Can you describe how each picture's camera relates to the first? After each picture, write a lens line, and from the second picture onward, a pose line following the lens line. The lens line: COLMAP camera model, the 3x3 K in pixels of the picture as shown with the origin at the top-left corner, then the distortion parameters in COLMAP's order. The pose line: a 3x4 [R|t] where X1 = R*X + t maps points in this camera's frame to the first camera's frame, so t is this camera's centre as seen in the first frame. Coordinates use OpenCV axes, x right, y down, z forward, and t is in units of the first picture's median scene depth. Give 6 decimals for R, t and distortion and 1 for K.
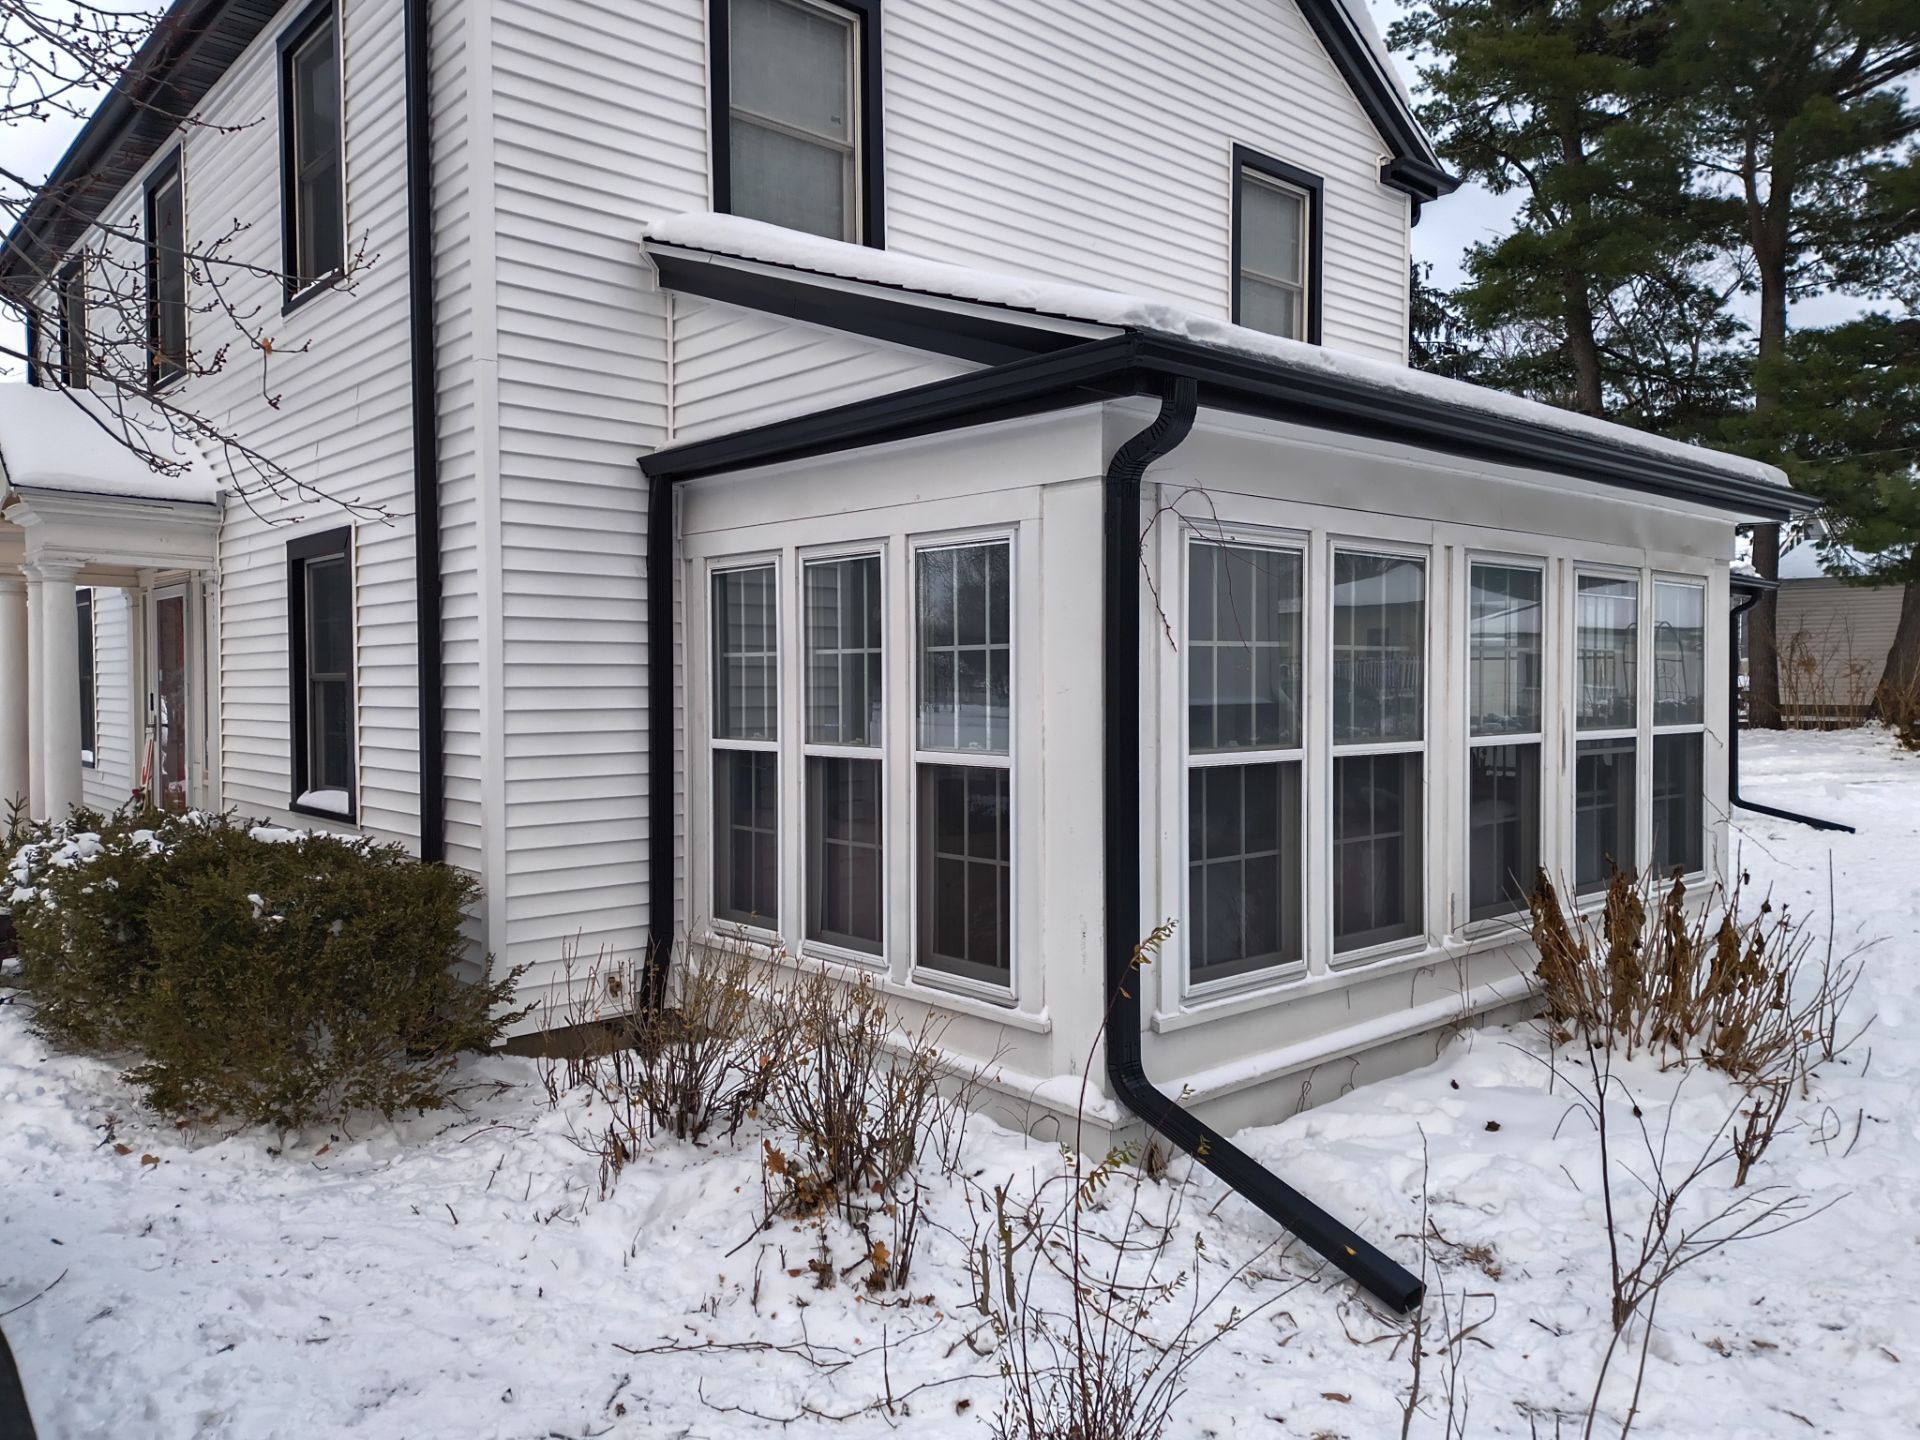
lens RADIAL K [[1382.3, 0, 962.5], [0, 1382.3, 715.5], [0, 0, 1]] dist [0.092557, -0.134610]
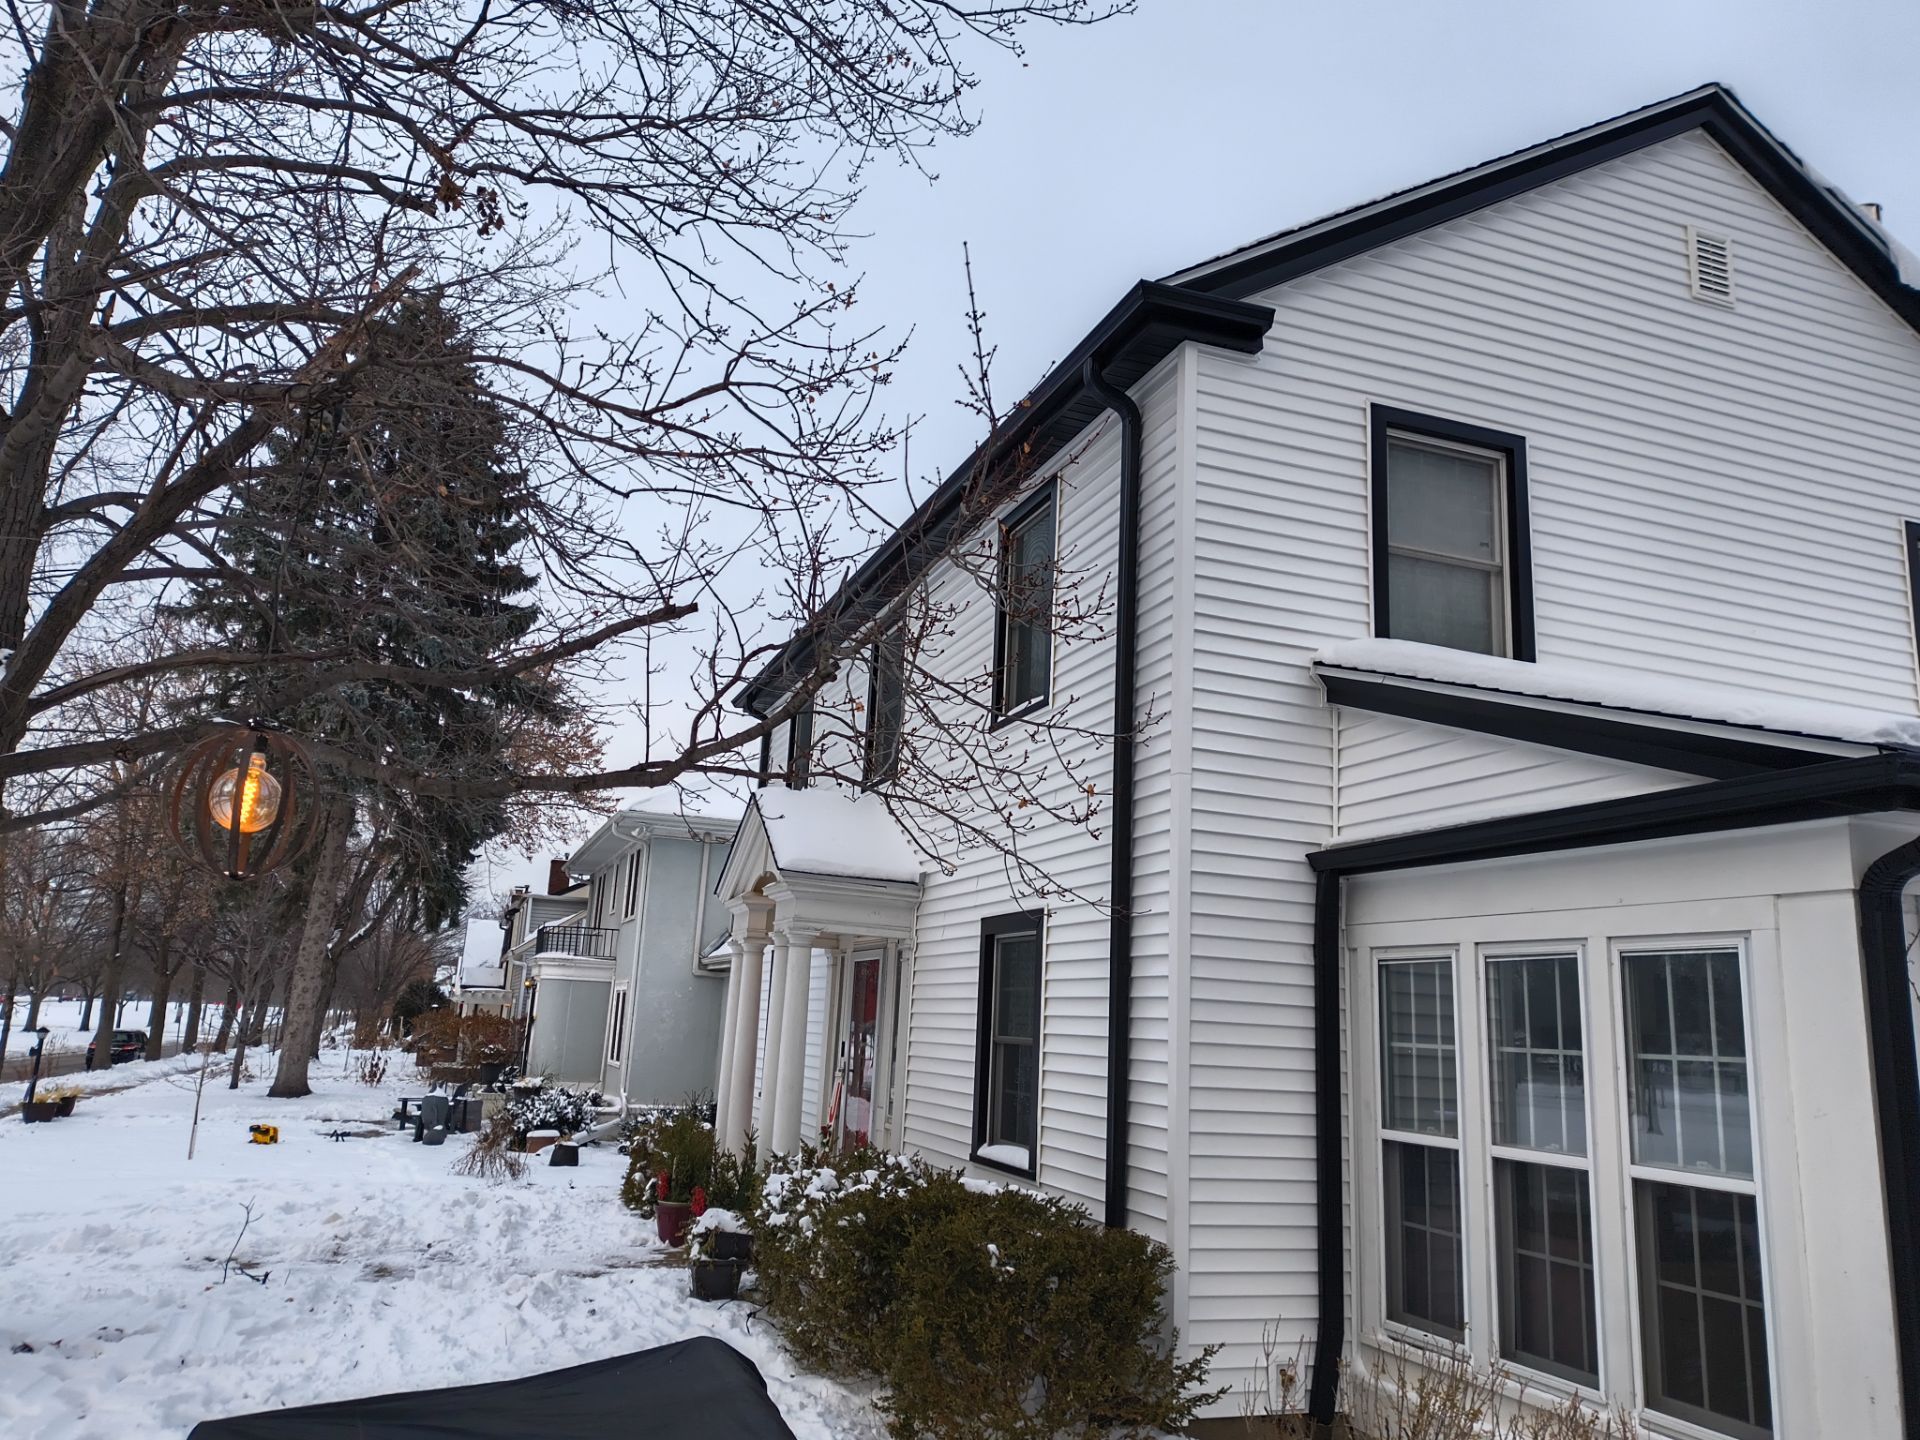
lens RADIAL K [[1363.6, 0, 958.0], [0, 1363.6, 729.9], [0, 0, 1]] dist [0.096089, -0.130093]
pose [[0.925326, -0.032513, -0.377776, -0.076075], [-0.060940, 0.970613, -0.232804, -0.012282], [0.374244, 0.238441, 0.896152, -0.088609]]
